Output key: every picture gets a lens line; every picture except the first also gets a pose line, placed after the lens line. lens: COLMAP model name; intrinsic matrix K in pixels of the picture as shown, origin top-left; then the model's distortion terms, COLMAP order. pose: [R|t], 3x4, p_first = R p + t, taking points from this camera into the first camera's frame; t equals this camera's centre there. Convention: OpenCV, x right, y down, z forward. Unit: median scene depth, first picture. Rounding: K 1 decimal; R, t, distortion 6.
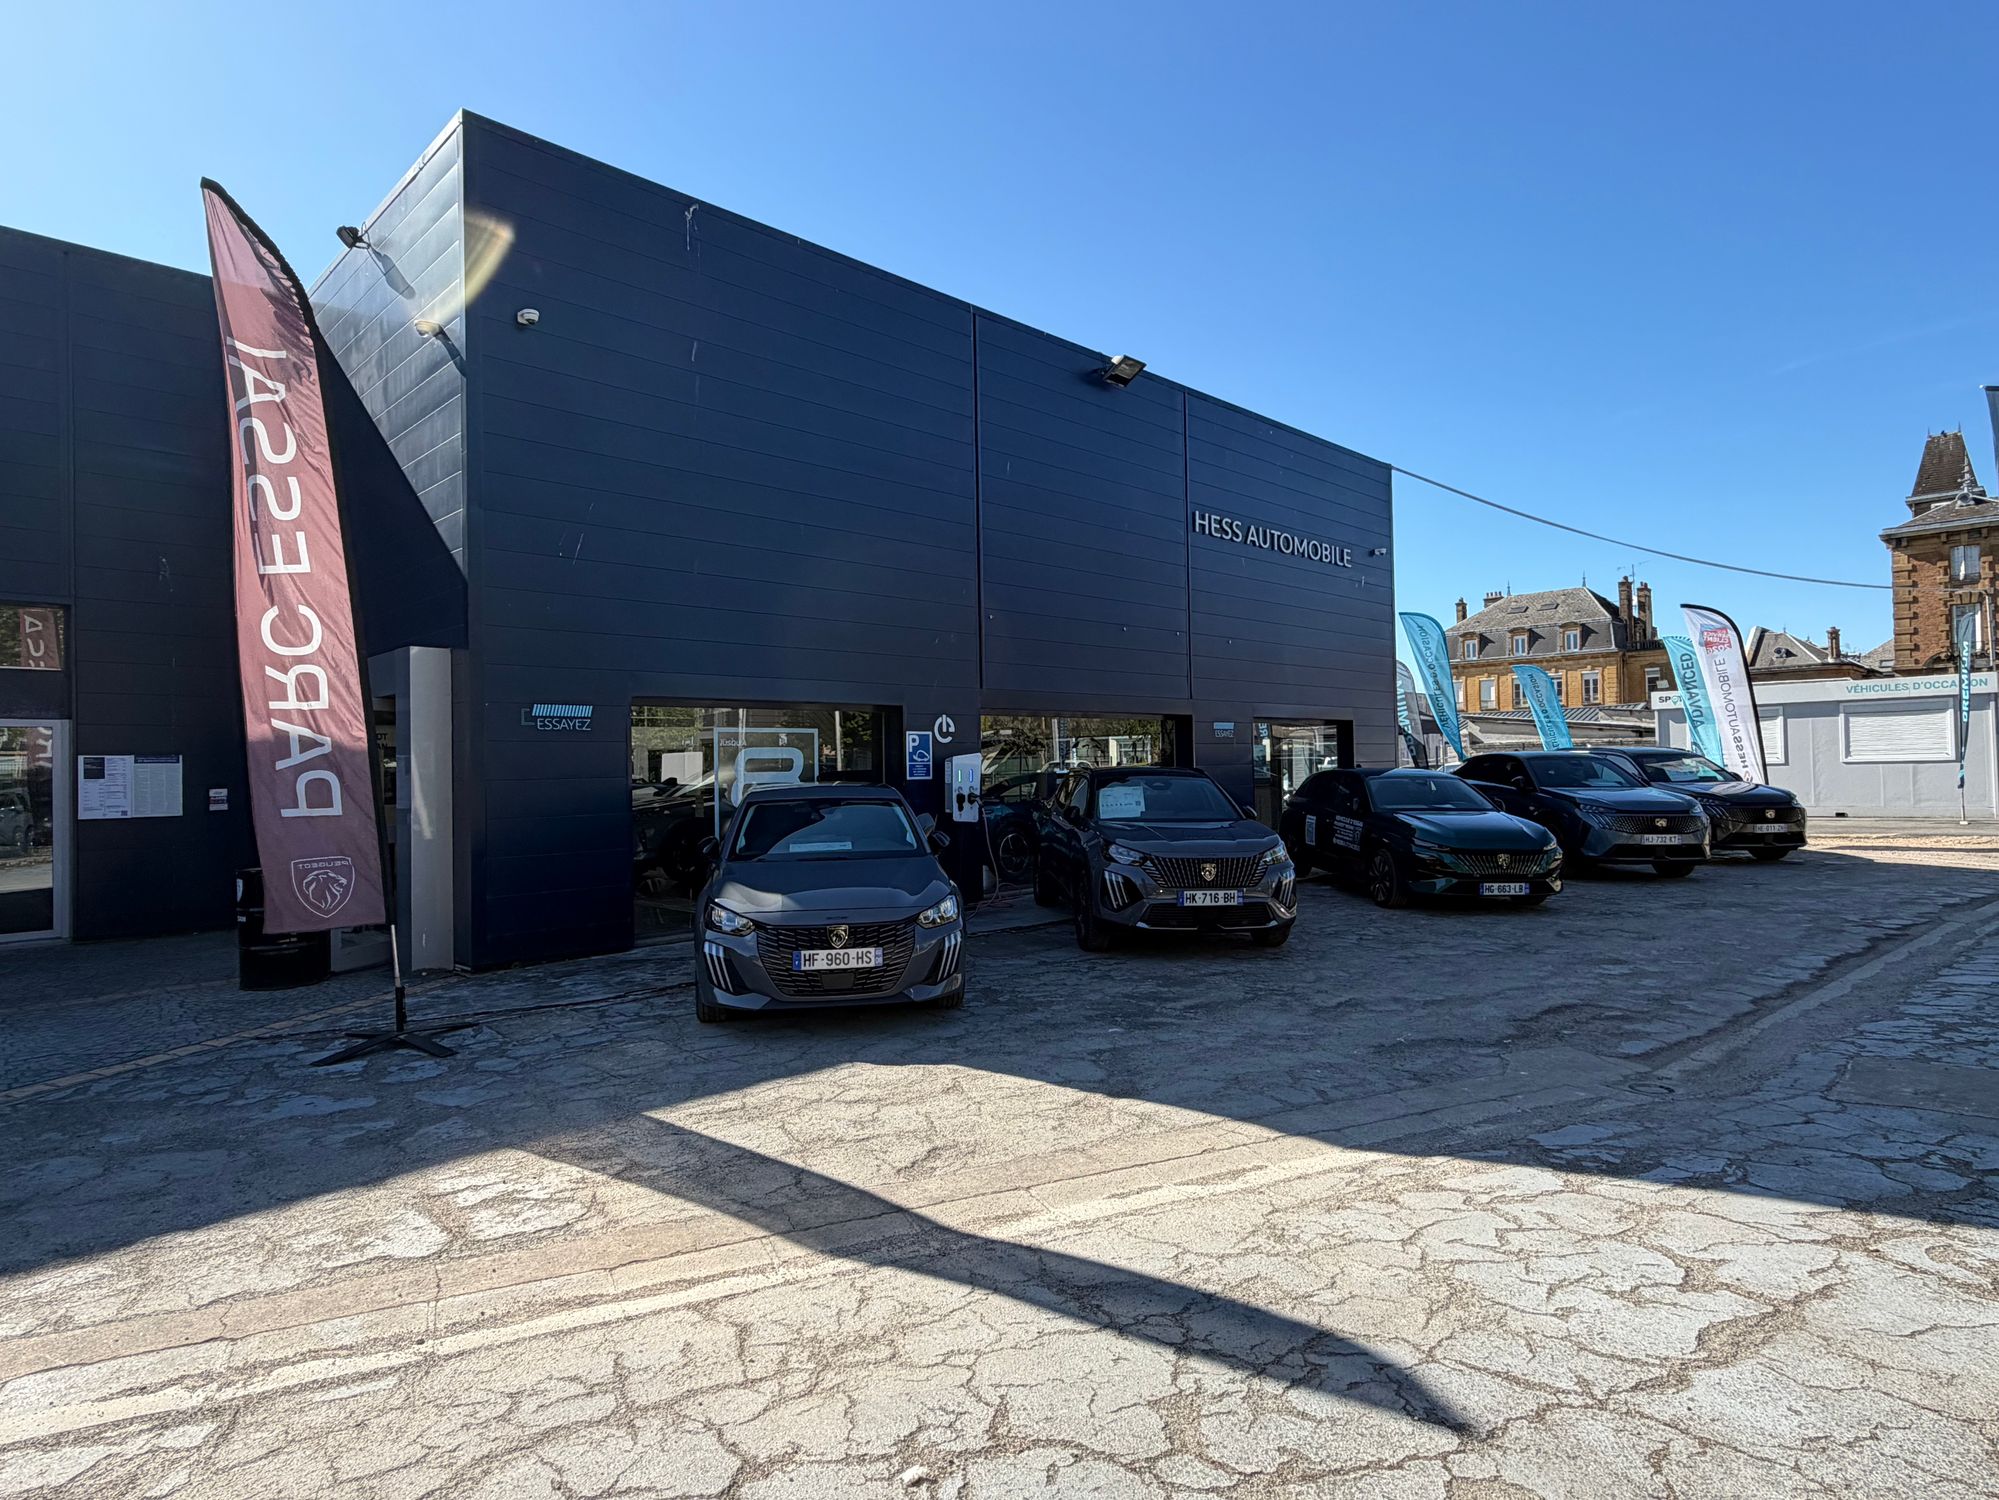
lens RADIAL K [[1133.5, 0, 999.5], [0, 1133.5, 750.0], [0, 0, 1]] dist [-0.000663, -0.000468]
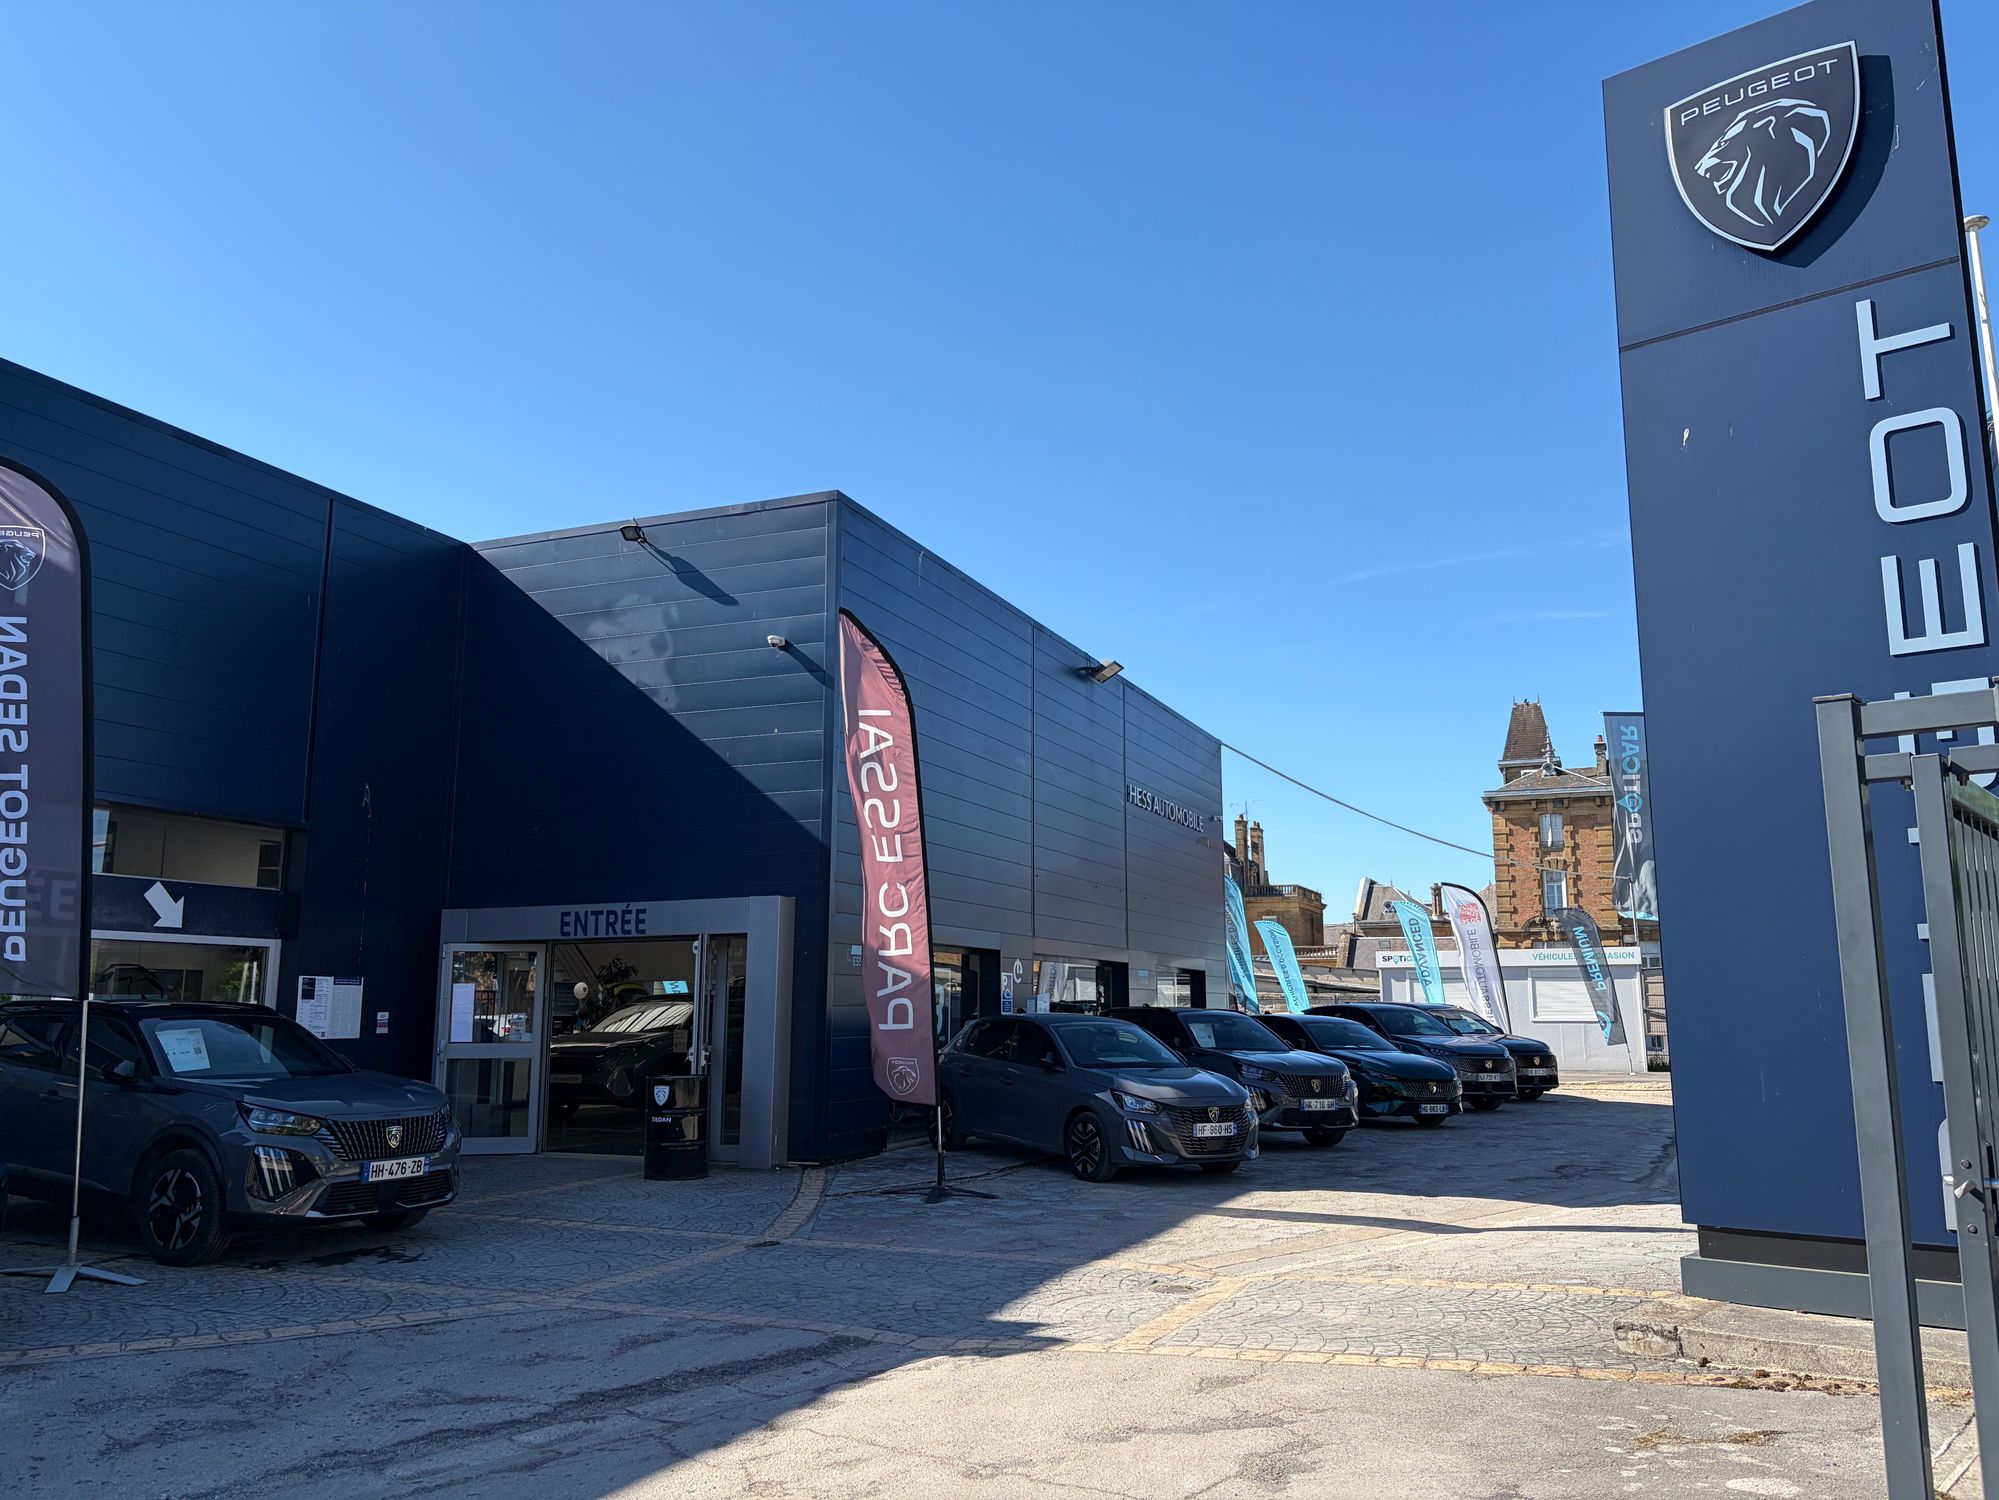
lens RADIAL K [[1521.4, 0, 992.3], [0, 1521.4, 753.8], [0, 0, 1]] dist [0.031739, 0.000829]
pose [[0.926944, 0.084099, 0.365654, -0.315115], [-0.026420, 0.986767, -0.159979, 0.004771], [-0.374269, 0.138631, 0.916899, -0.223922]]
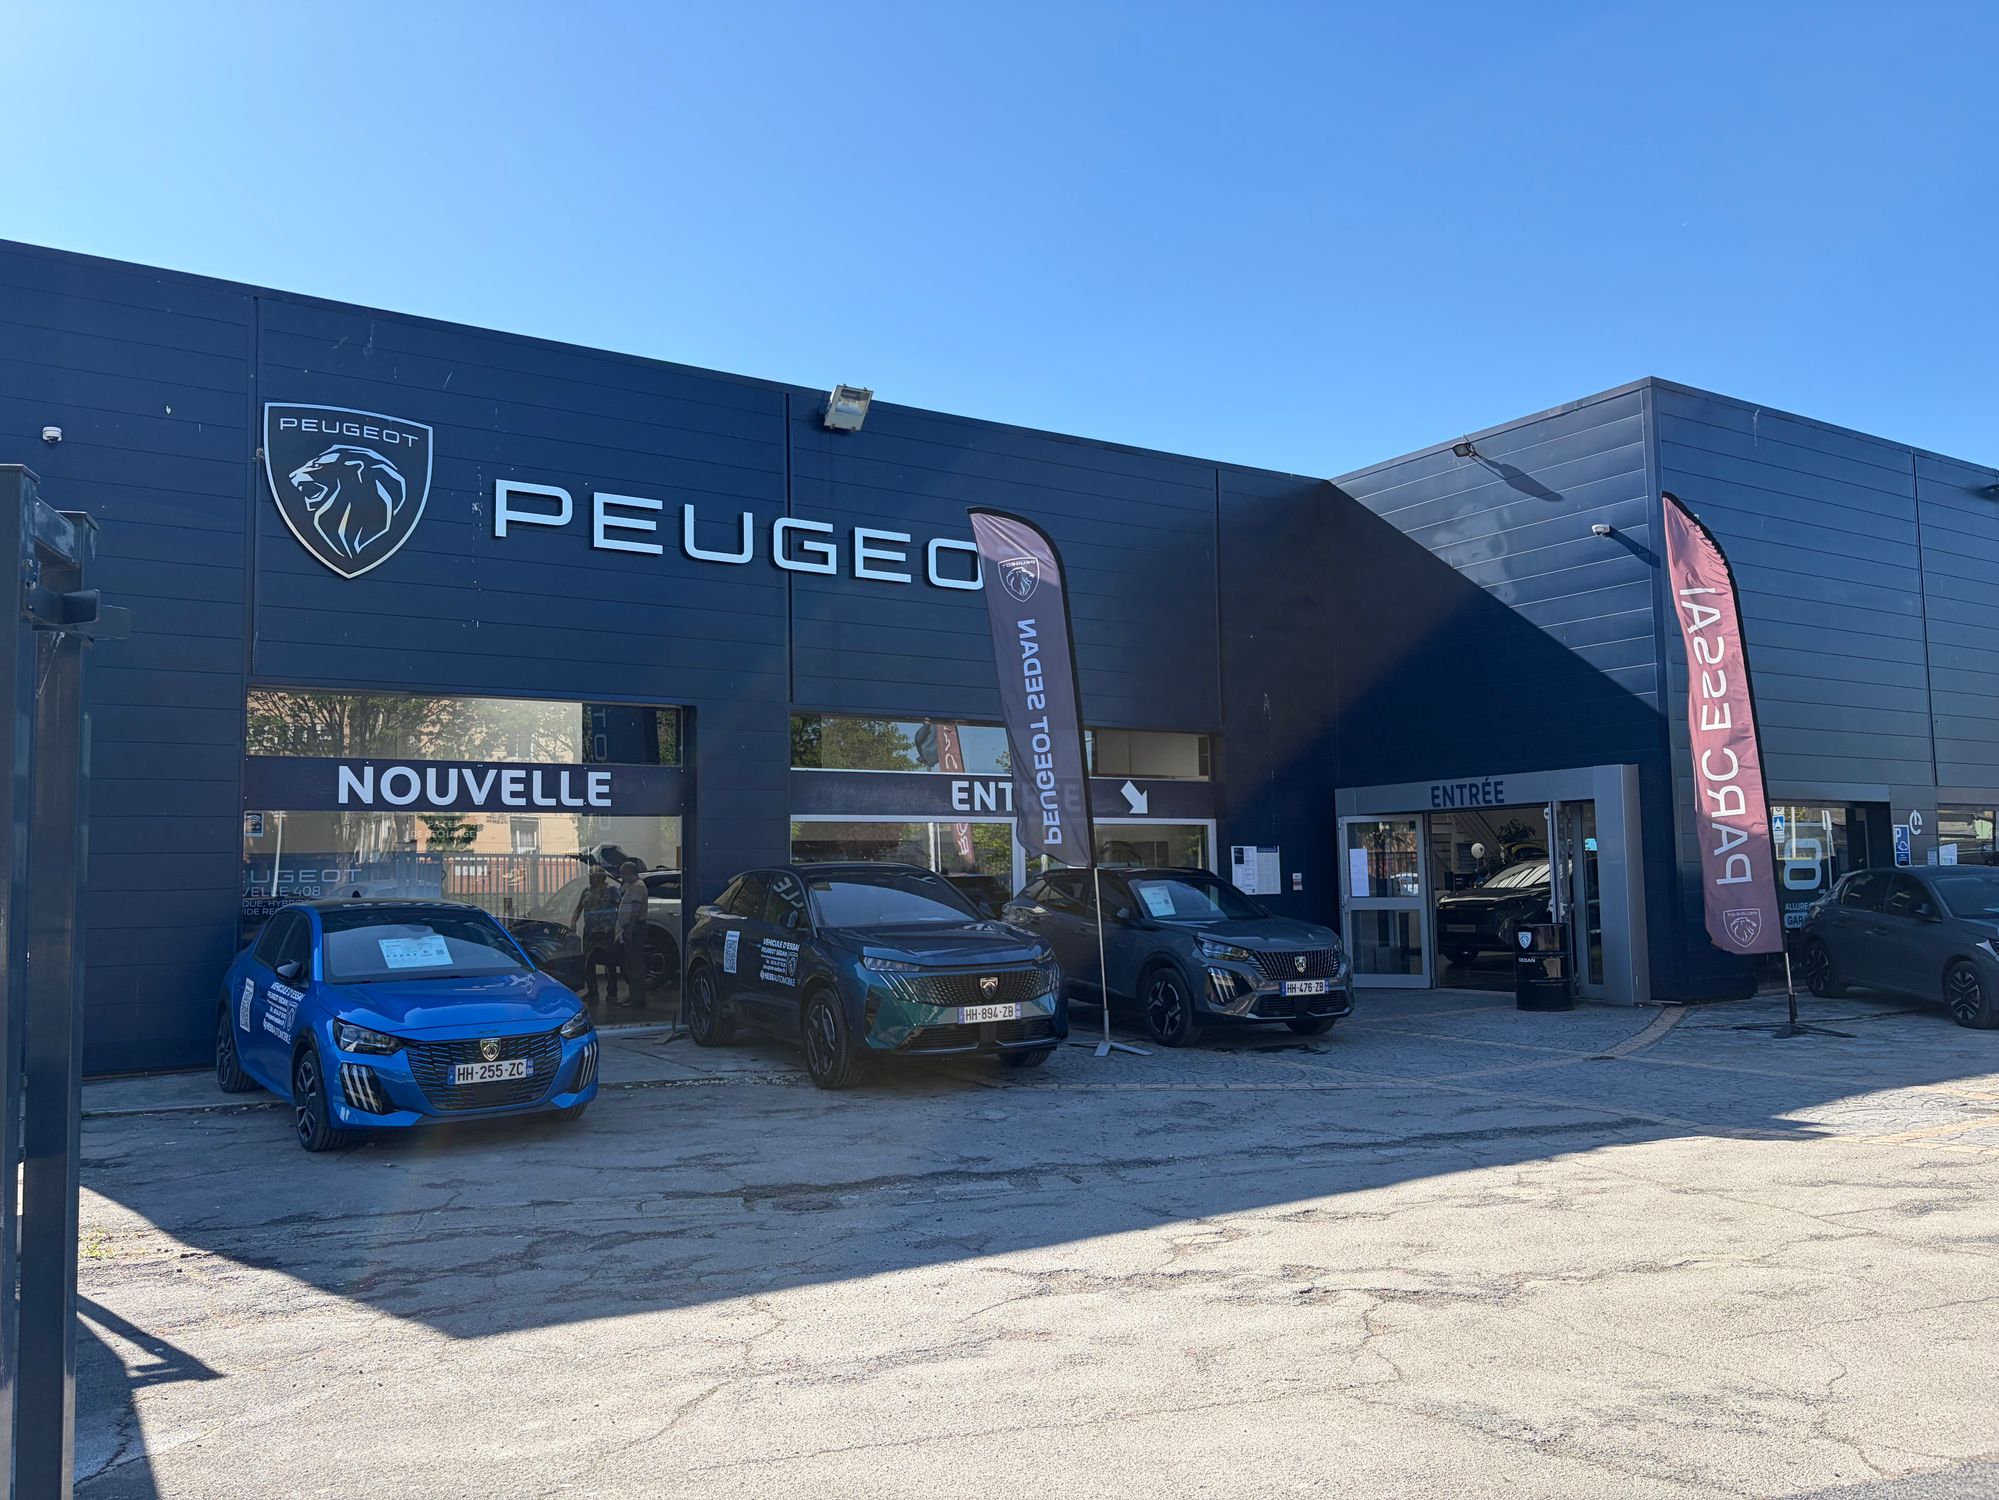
lens RADIAL K [[1521.4, 0, 992.3], [0, 1521.4, 753.8], [0, 0, 1]] dist [0.031739, 0.000829]
pose [[0.978971, -0.013872, -0.203529, -0.301629], [0.001327, 0.998097, -0.061646, 0.002463], [0.203997, 0.060079, 0.977126, -0.335901]]
